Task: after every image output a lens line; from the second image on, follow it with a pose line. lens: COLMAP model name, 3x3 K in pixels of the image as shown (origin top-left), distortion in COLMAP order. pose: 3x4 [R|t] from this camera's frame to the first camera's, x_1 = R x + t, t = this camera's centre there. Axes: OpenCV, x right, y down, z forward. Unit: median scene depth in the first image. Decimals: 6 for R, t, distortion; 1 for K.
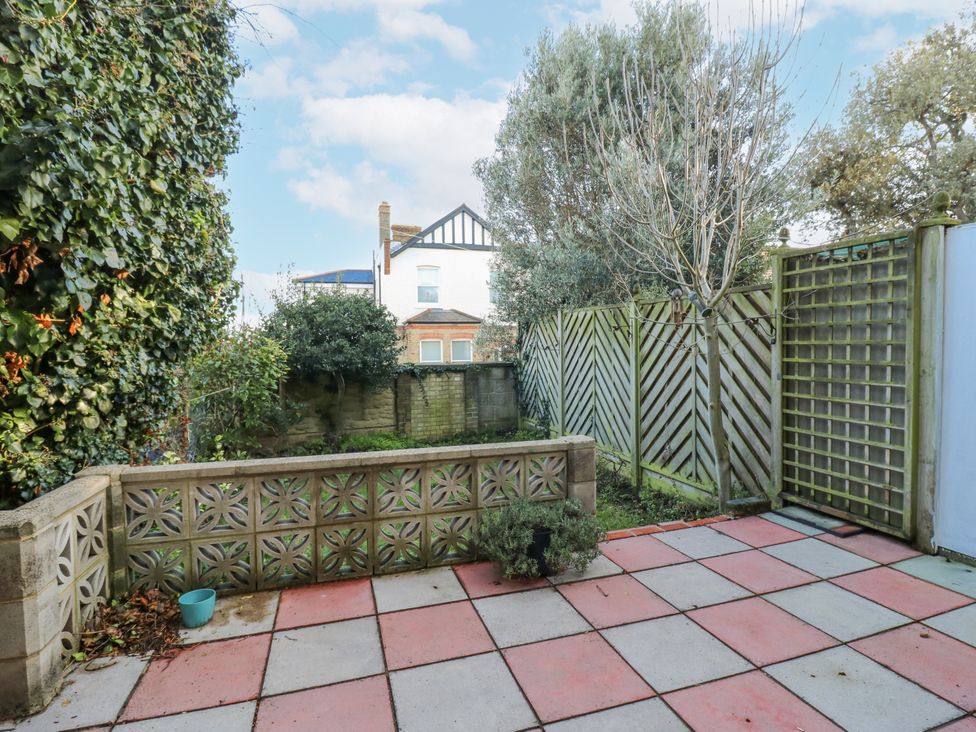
lens RADIAL K [[512.0, 0, 494.1], [0, 512.0, 358.1], [0, 0, 1]] dist [0.000099, -0.012440]
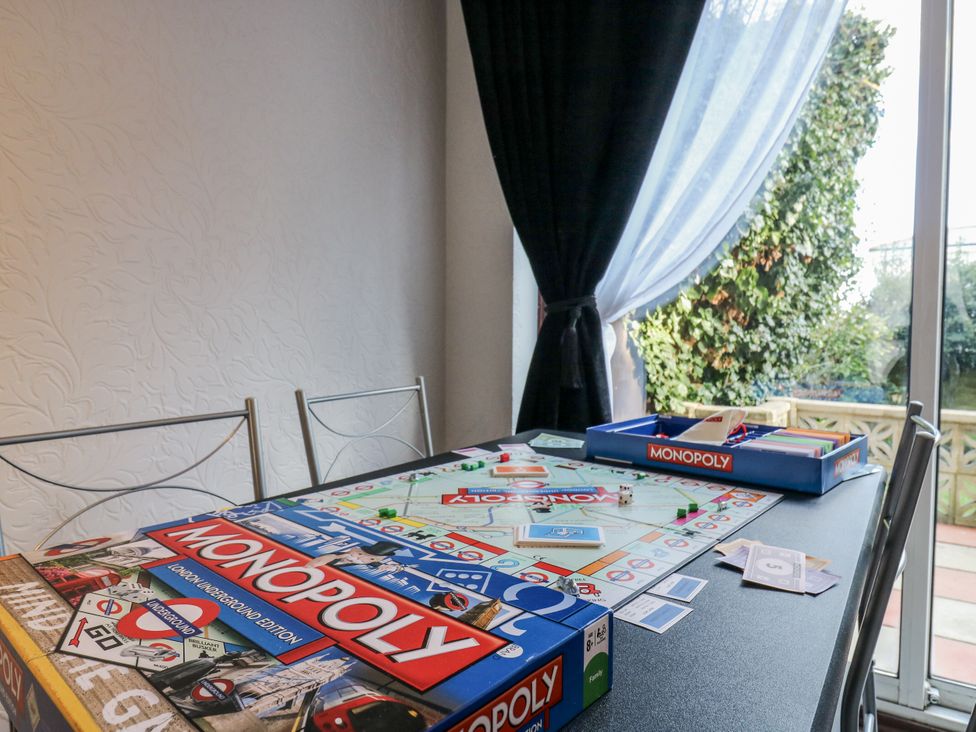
lens RADIAL K [[634.7, 0, 491.8], [0, 634.7, 352.2], [0, 0, 1]] dist [-0.004966, -0.002396]
pose [[0.628964, 0.050660, -0.775782, 0.069491], [-0.042861, 0.998617, 0.030462, 0.059684], [0.776252, 0.014091, 0.630266, -0.629179]]
